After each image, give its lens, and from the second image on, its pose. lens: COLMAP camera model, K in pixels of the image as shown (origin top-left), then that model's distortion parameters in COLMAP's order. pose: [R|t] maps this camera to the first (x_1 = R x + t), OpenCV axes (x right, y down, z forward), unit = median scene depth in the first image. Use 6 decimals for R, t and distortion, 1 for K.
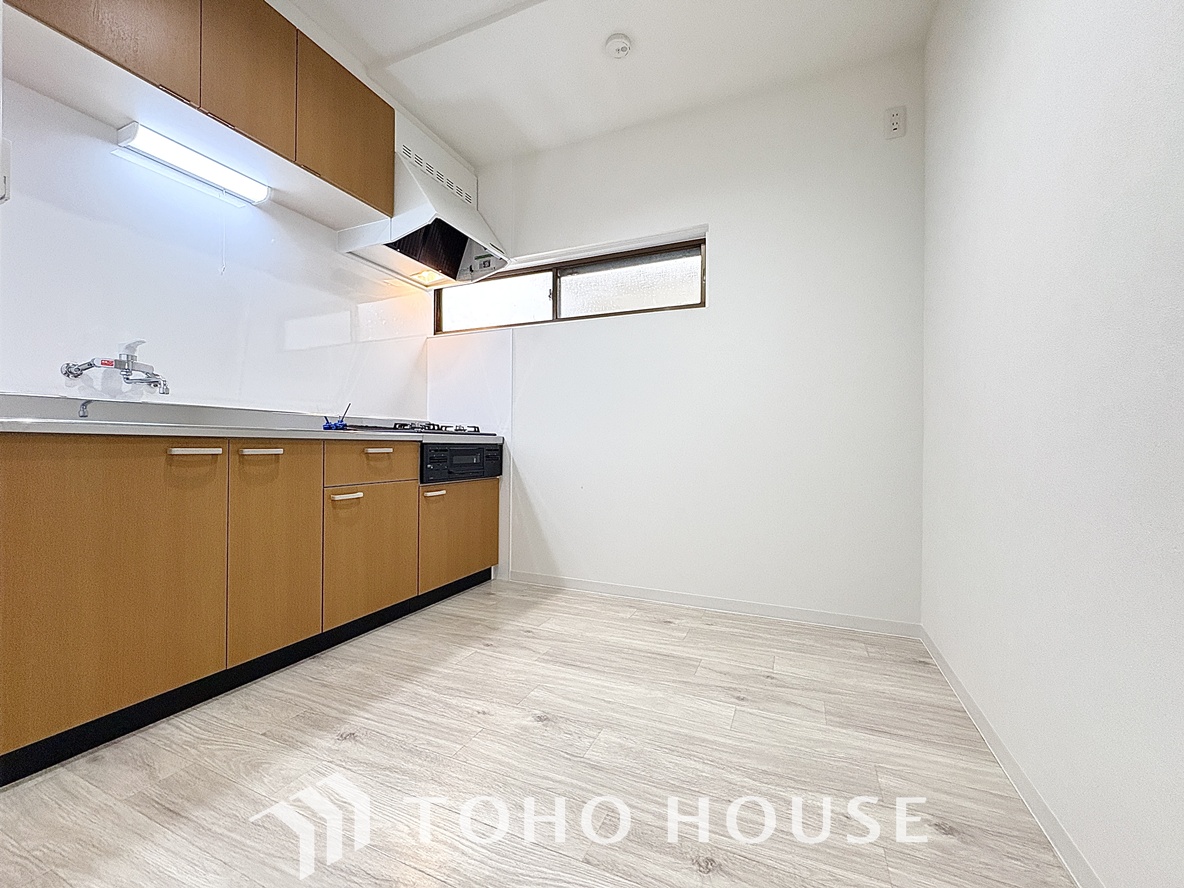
lens RADIAL K [[472.5, 0, 592.0], [0, 472.5, 444.0], [0, 0, 1]] dist [0.001001, -0.000231]
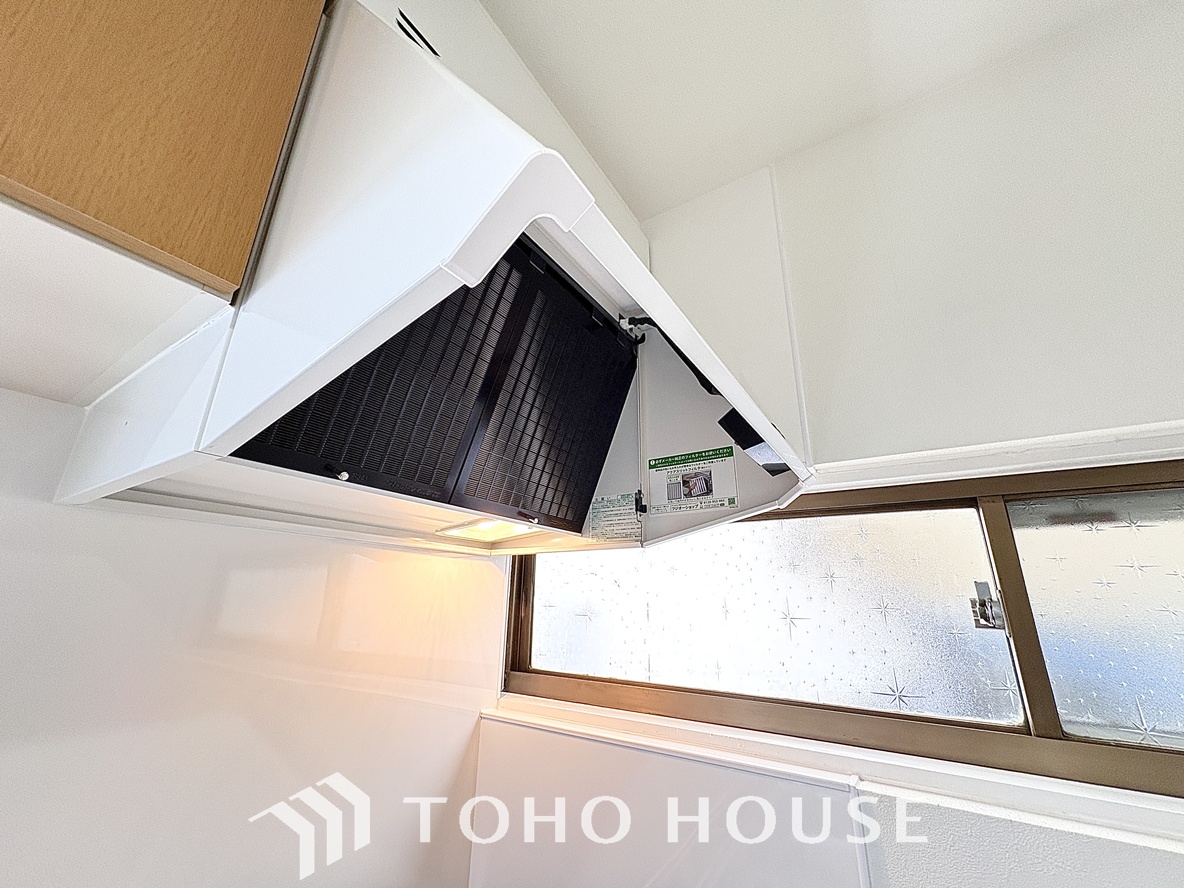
lens RADIAL K [[472.5, 0, 592.0], [0, 472.5, 444.0], [0, 0, 1]] dist [0.001001, -0.000231]
pose [[0.983117, -0.039799, -0.178596, -0.232002], [-0.026579, 0.934644, -0.354589, -0.302656], [0.181036, 0.353350, 0.917807, 0.724592]]
